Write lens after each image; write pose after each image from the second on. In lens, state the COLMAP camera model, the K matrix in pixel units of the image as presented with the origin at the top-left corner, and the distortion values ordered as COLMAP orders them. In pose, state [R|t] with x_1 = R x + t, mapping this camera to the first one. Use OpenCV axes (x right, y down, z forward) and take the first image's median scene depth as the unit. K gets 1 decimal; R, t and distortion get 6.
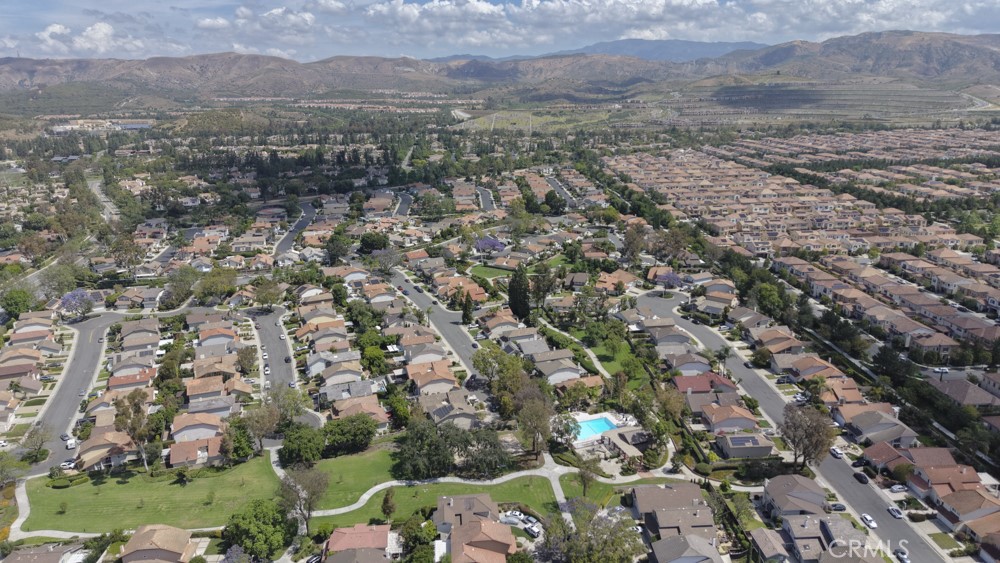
lens RADIAL K [[672.0, 0, 505.7], [0, 672.0, 281.5], [0, 0, 1]] dist [0.038392, -0.022770]
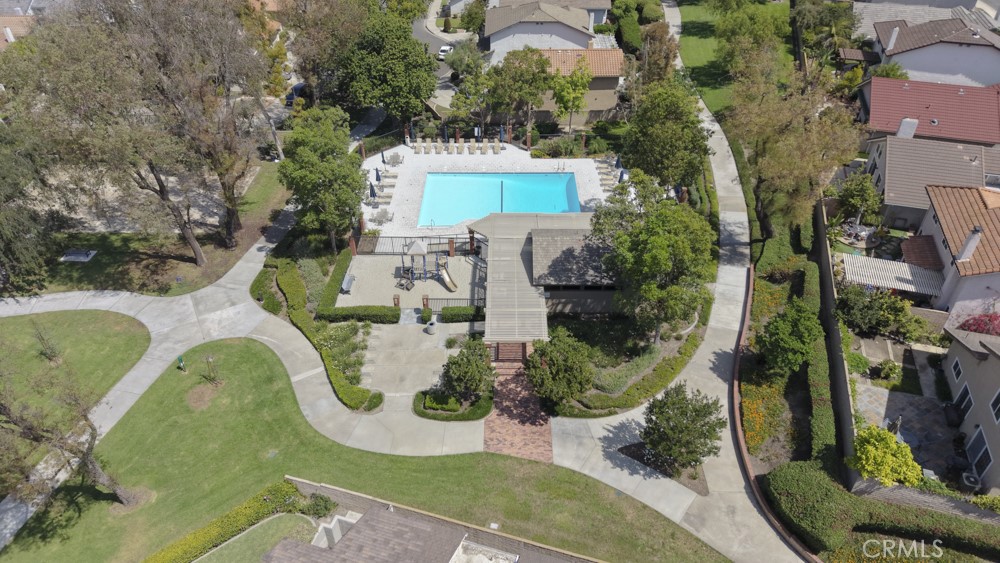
lens RADIAL K [[672.0, 0, 506.9], [0, 672.0, 278.0], [0, 0, 1]] dist [0.038392, -0.022770]
pose [[0.935385, 0.216716, -0.279446, 0.225837], [-0.104768, 0.924567, 0.366331, 0.143165], [0.337756, -0.313384, 0.887531, 0.733750]]
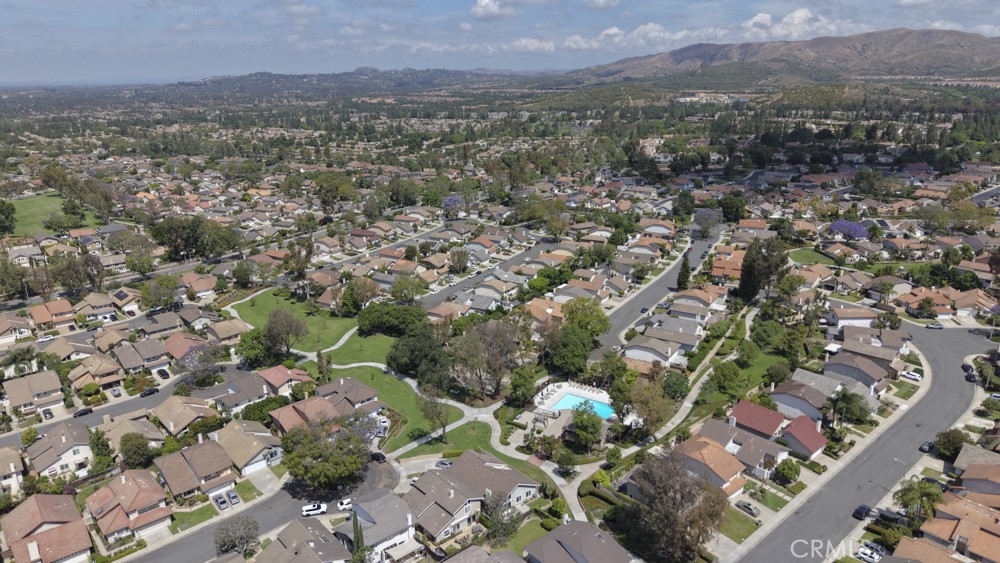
lens RADIAL K [[672.0, 0, 505.1], [0, 672.0, 276.7], [0, 0, 1]] dist [0.038392, -0.022770]
pose [[0.613537, 0.230930, -0.755145, 0.664246], [-0.219539, 0.968466, 0.117796, -0.013413], [0.758535, 0.093512, 0.644888, 0.382588]]
